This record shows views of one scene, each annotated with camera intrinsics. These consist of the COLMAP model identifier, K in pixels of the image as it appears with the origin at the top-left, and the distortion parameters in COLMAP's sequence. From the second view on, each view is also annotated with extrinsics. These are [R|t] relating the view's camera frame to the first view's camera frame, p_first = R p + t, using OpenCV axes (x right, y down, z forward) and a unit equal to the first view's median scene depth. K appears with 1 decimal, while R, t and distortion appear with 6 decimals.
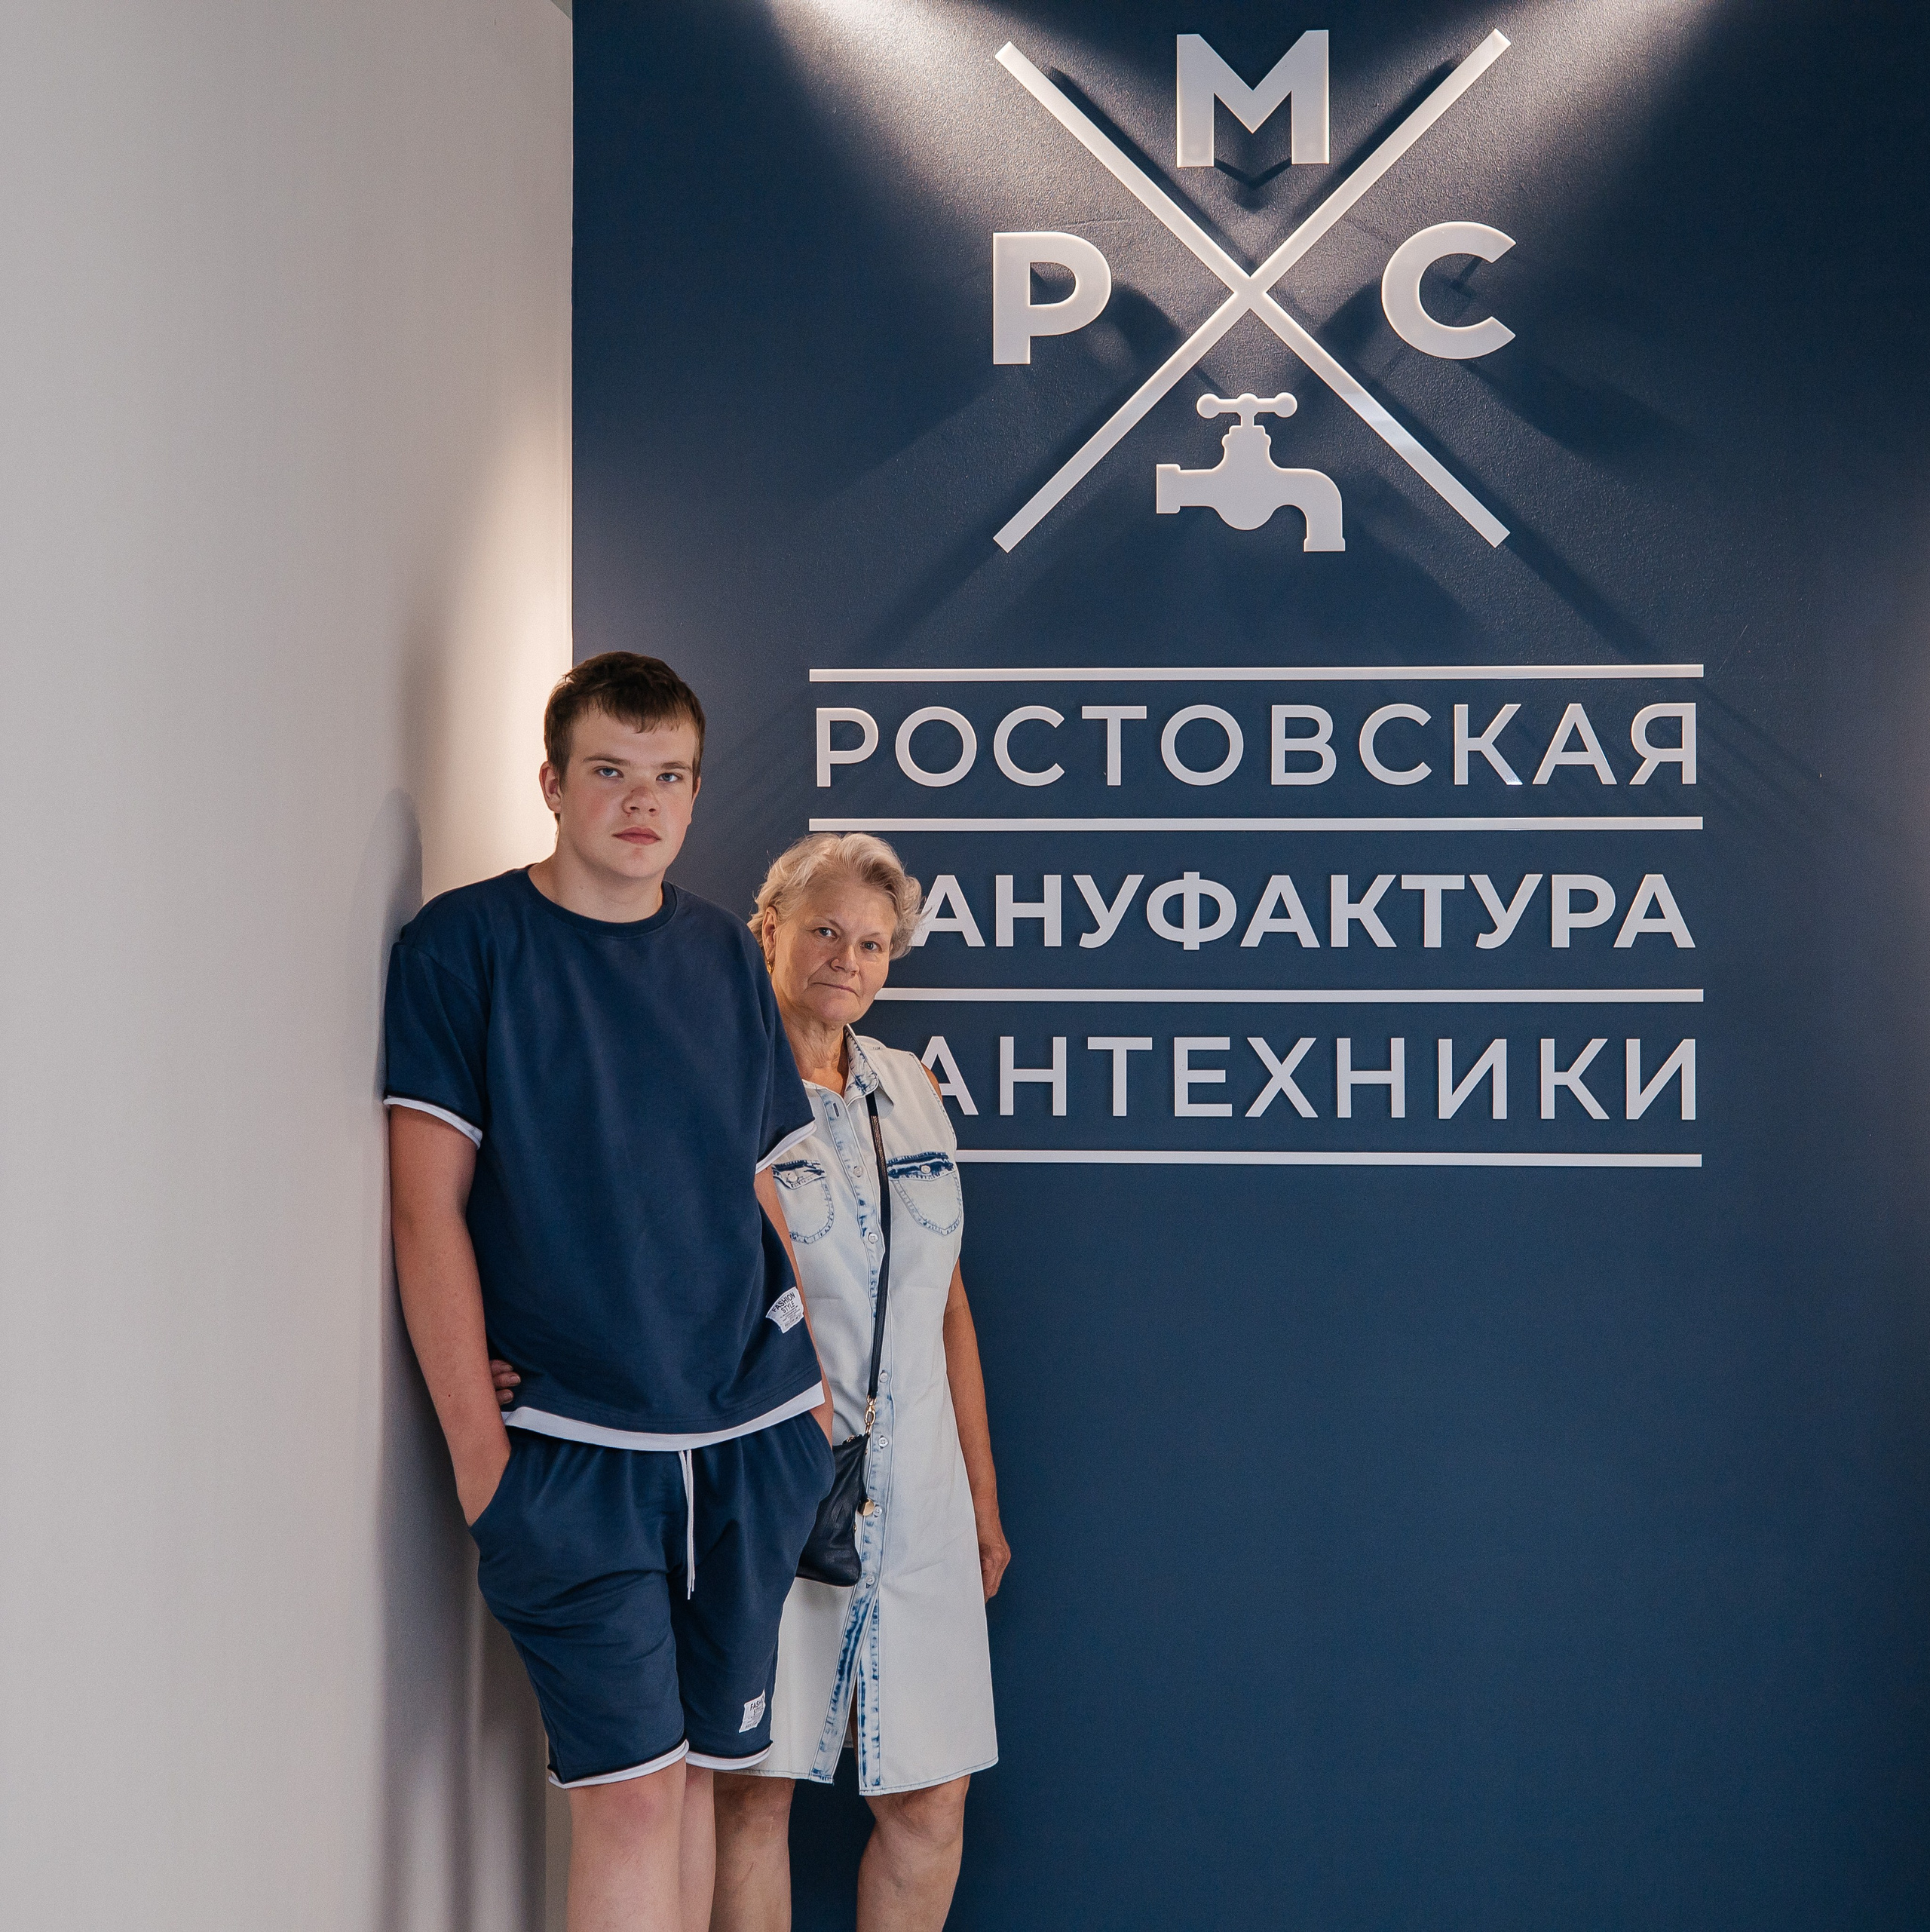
lens RADIAL K [[4079.0, 0, 1004.0], [0, 4079.0, 973.0], [0, 0, 1]] dist [-0.011383, 0.175236]
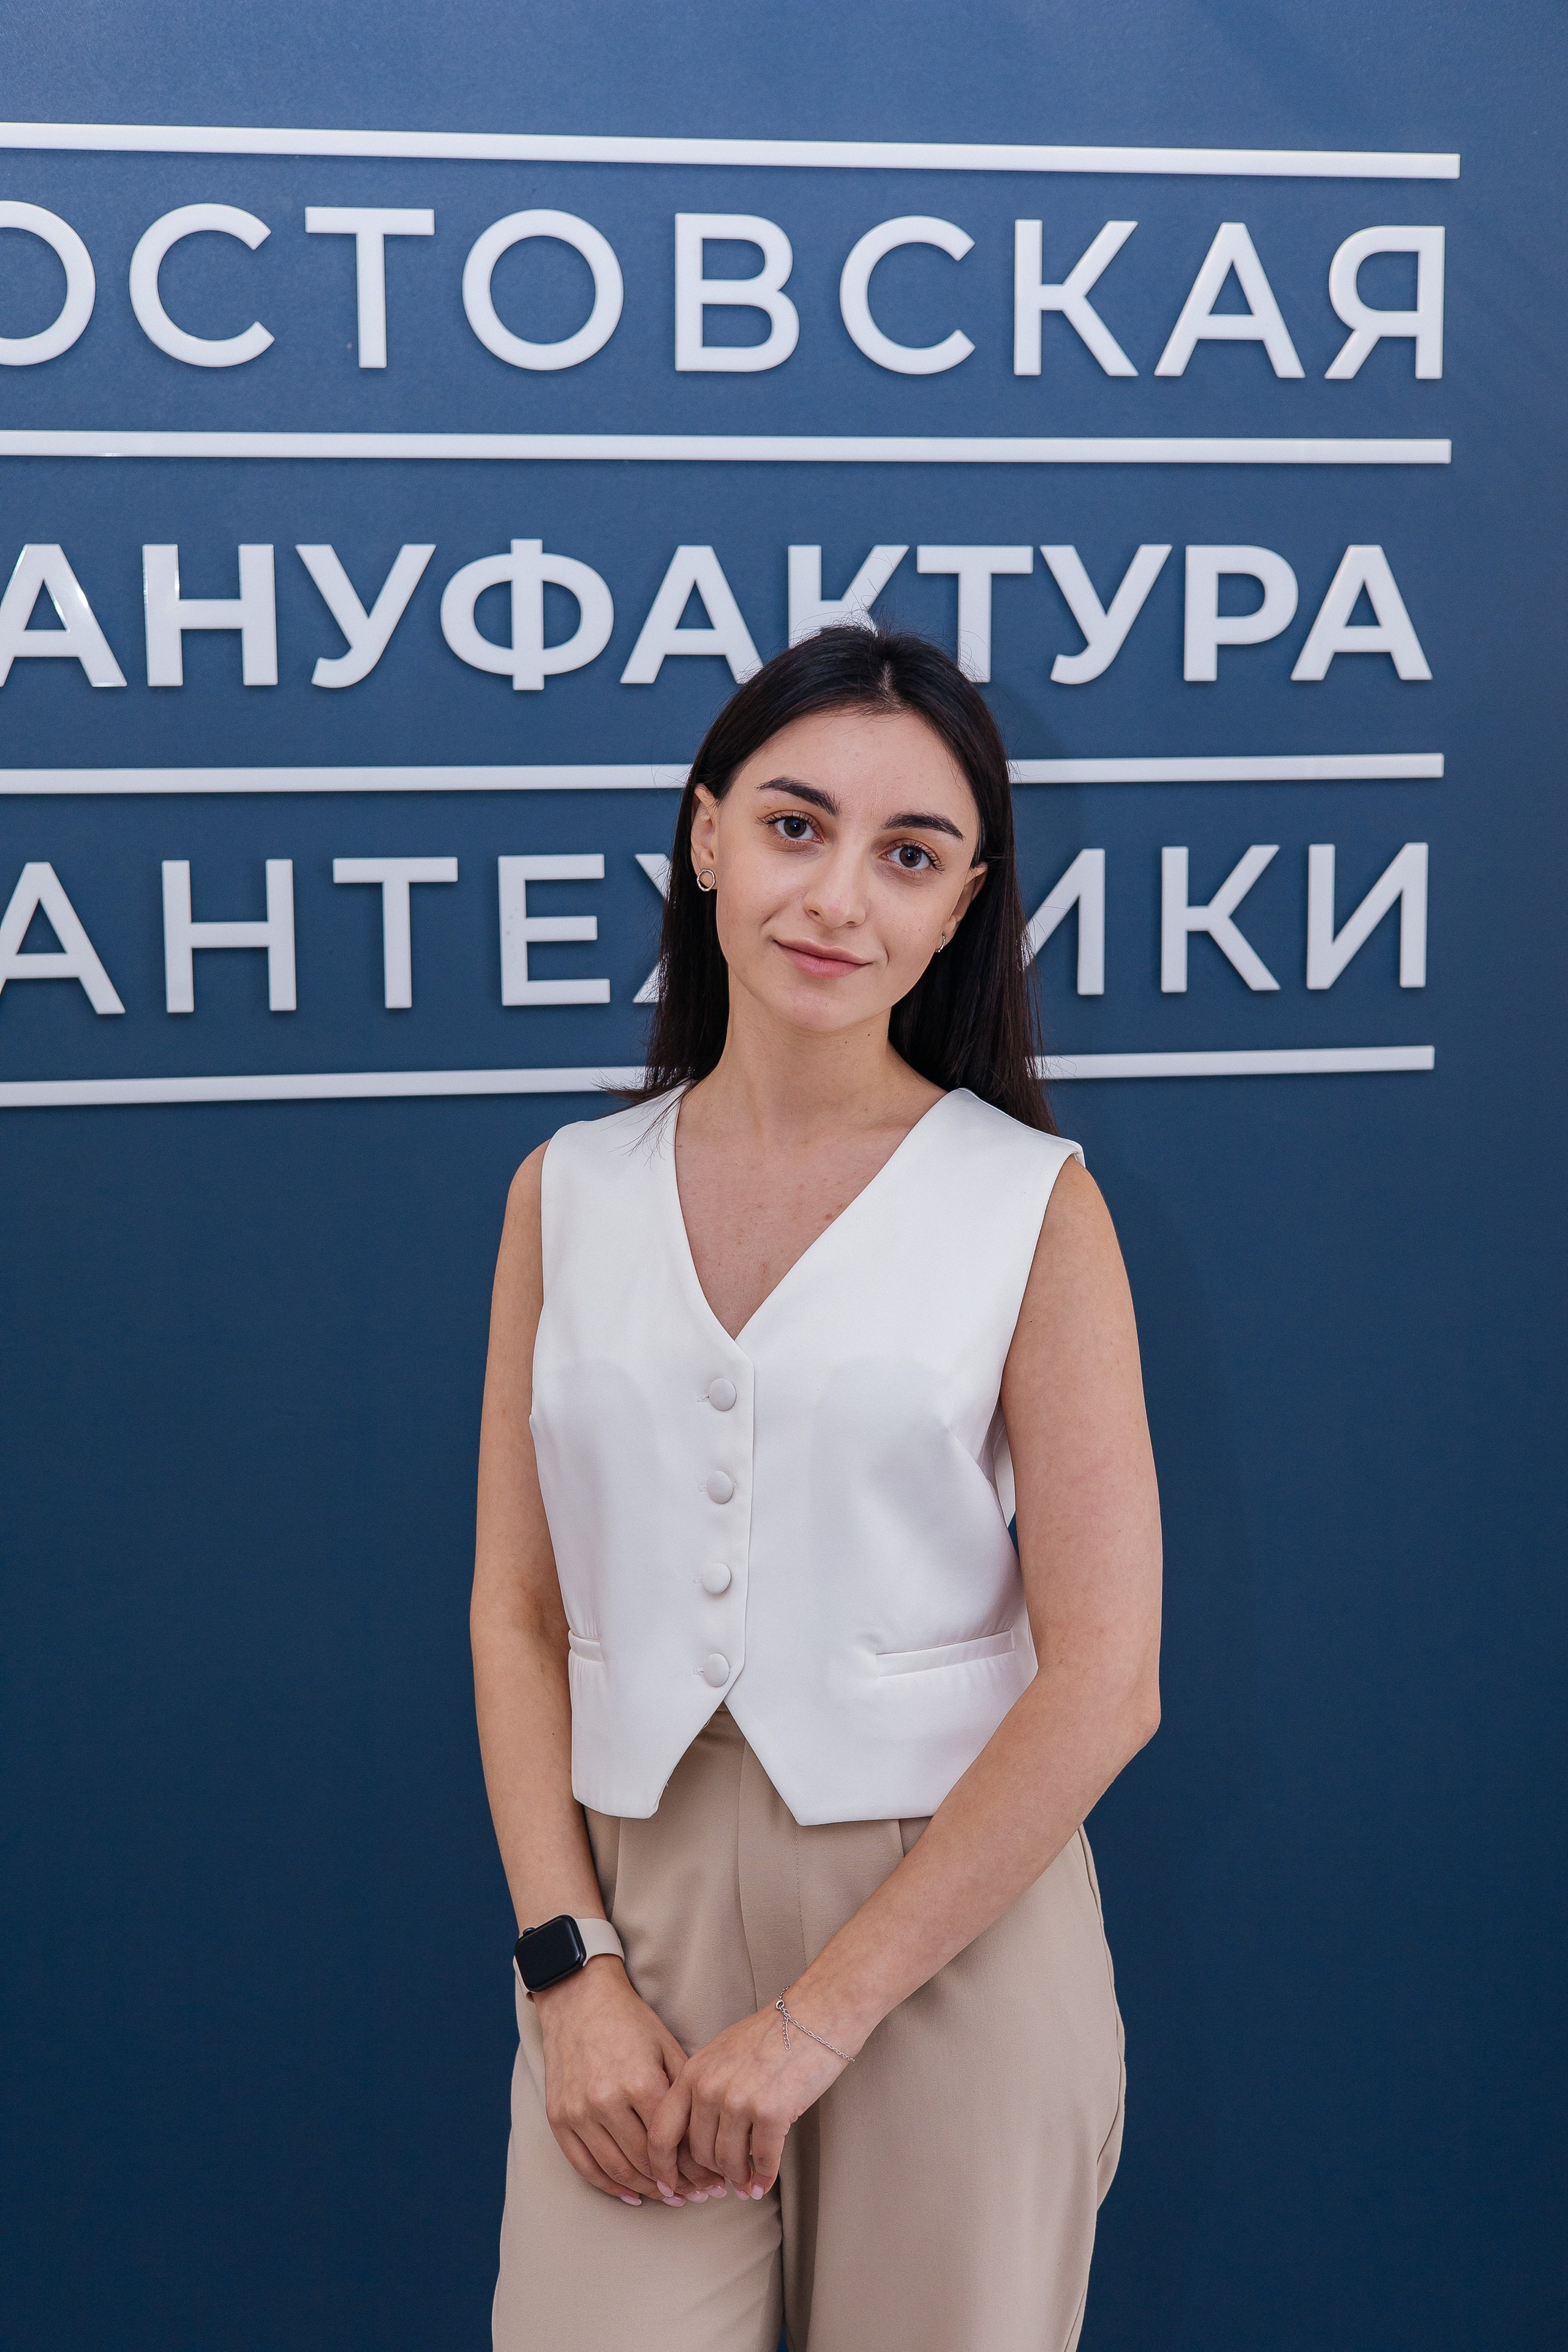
lens RADIAL K [[3351.9, 0, 789.6], [0, 3351.9, 1186.0], [0, 0, 1]] dist [-0.005899, 0.087282]
pose [[0.958222, -0.049505, 0.281709, -0.047174], [0.007937, 0.989131, 0.146823, -0.005531], [-0.285915, -0.138453, 0.948200, 0.573750]]
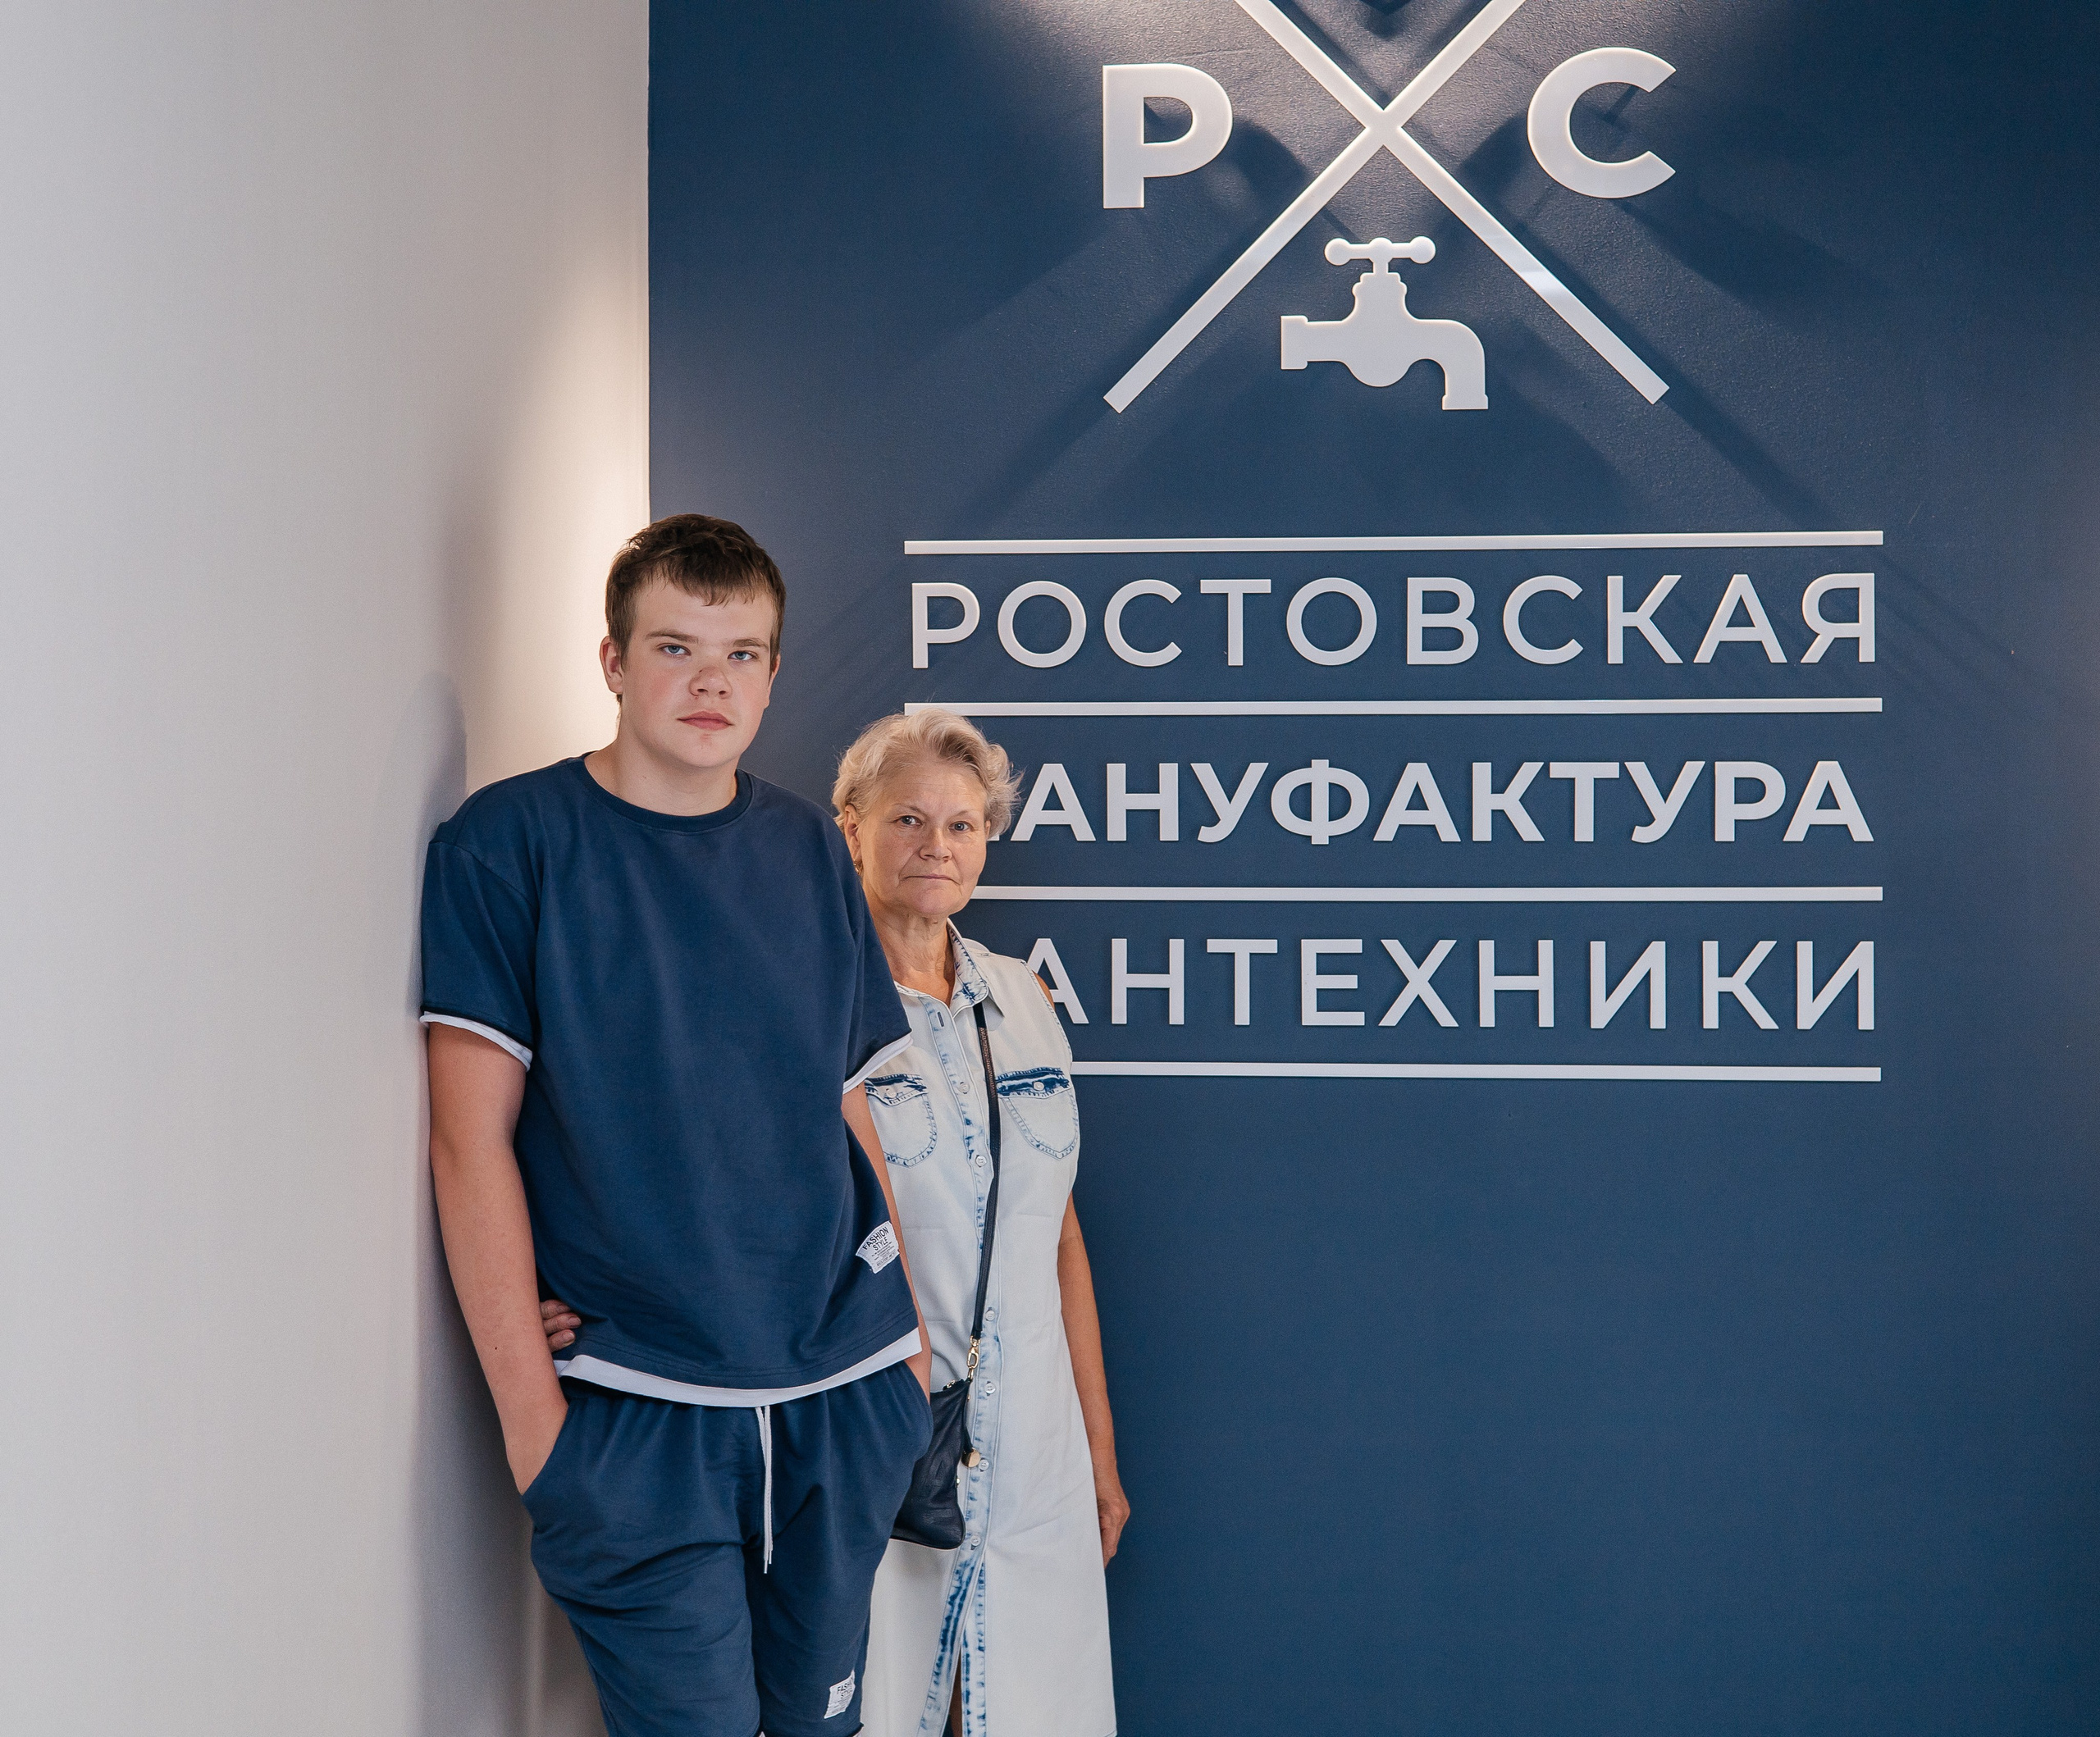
lens RADIAL K [[3812.6, 0, 1022.4], [0, 3812.6, 871.4], [0, 0, 1]] dist [-0.000711, 0.170665]
pose [[0.999663, -0.001397, -0.025918, 0.001184], [0.001521, 0.999987, 0.004783, -0.003800], [0.025911, -0.004821, 0.999653, 0.140034]]
